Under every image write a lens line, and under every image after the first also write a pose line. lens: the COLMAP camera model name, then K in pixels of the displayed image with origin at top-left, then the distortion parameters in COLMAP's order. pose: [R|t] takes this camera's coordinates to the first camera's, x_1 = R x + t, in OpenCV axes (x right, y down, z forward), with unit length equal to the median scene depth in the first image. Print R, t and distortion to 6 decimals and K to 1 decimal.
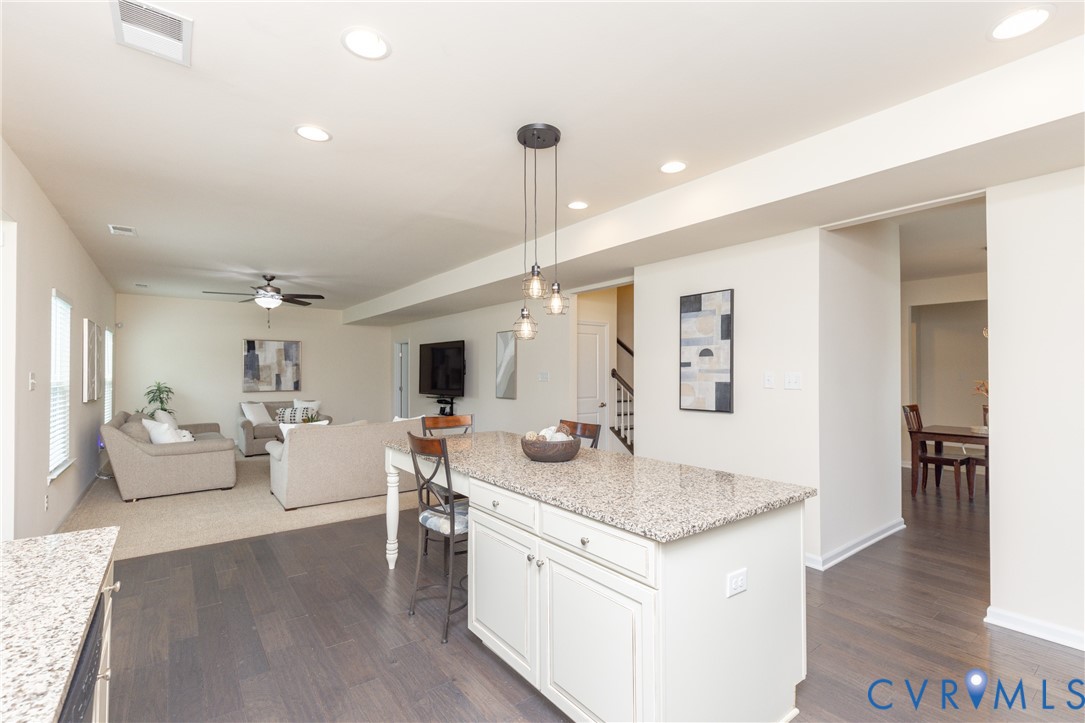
lens RADIAL K [[497.0, 0, 546.0], [0, 497.0, 367.0], [0, 0, 1]] dist [0.003241, 0.000442]
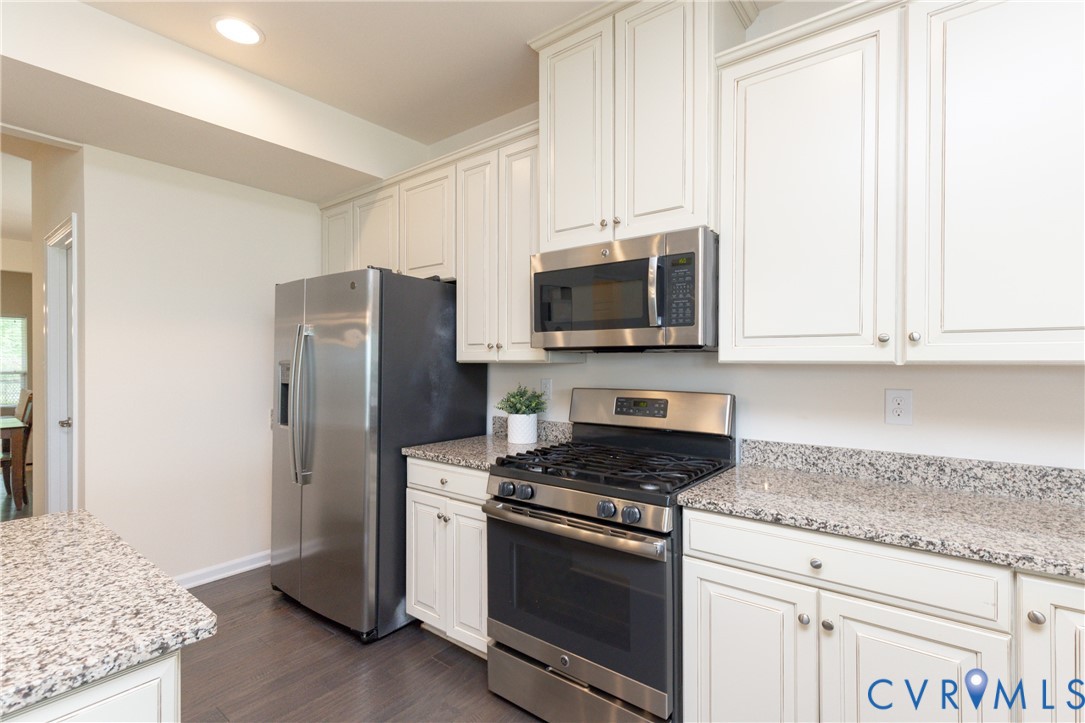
lens RADIAL K [[497.0, 0, 546.0], [0, 497.0, 367.0], [0, 0, 1]] dist [0.003241, 0.000442]
pose [[-0.259905, -0.013233, 0.965543, -0.146162], [-0.013984, 0.999853, 0.009939, 0.015608], [-0.965533, -0.010919, -0.260052, 0.289686]]
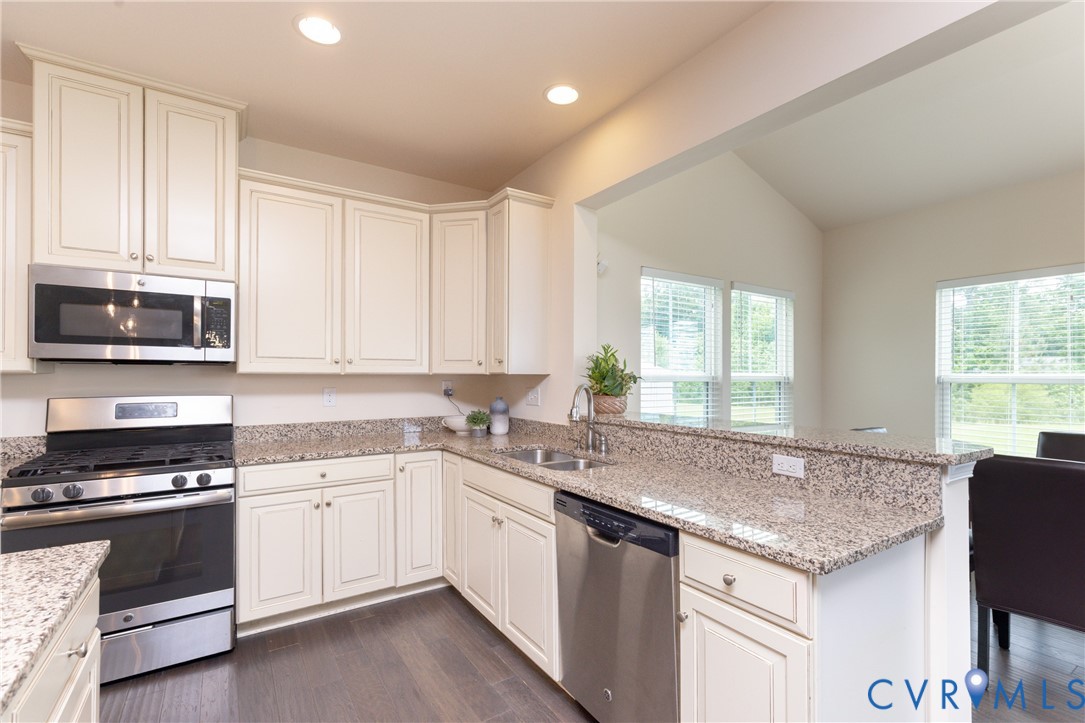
lens RADIAL K [[497.0, 0, 546.0], [0, 497.0, 367.0], [0, 0, 1]] dist [0.003241, 0.000442]
pose [[-0.998195, -0.003343, 0.059969, -0.201484], [-0.004884, 0.999661, -0.025560, 0.020475], [-0.059863, -0.025807, -0.997873, 0.636162]]
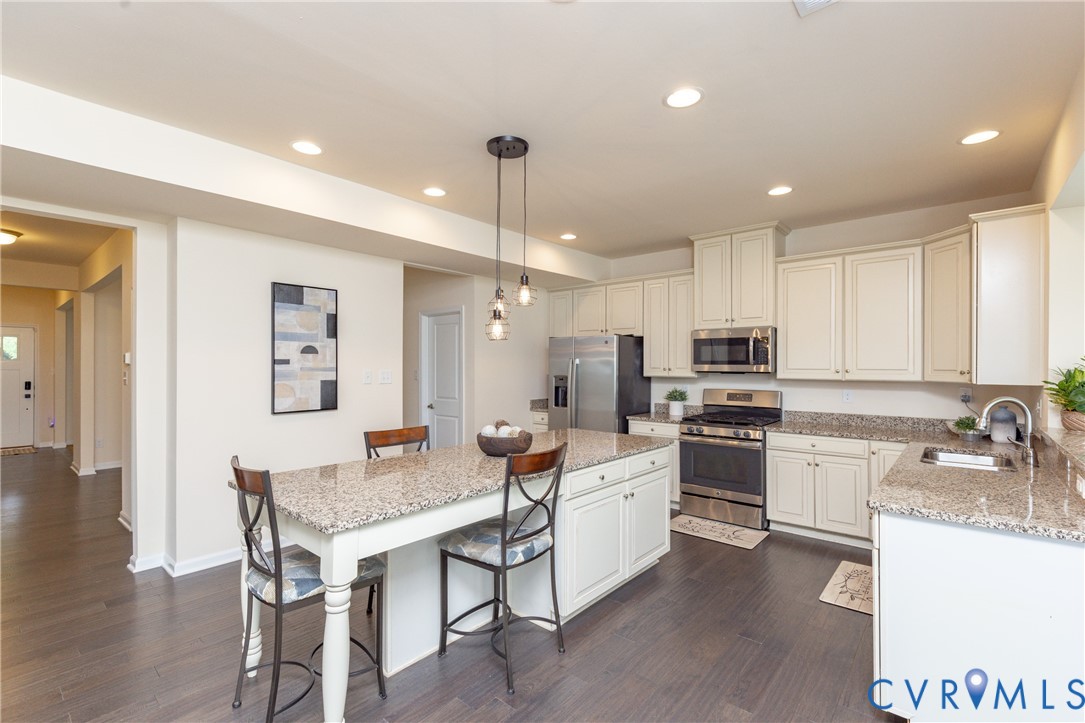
lens RADIAL K [[481.8, 0, 563.2], [0, 481.8, 365.5], [0, 0, 1]] dist [0.001751, -0.000029]
pose [[-0.240787, -0.000863, 0.970578, -0.665060], [-0.015460, 0.999876, -0.002946, -0.003669], [-0.970455, -0.015715, -0.240770, 0.728487]]
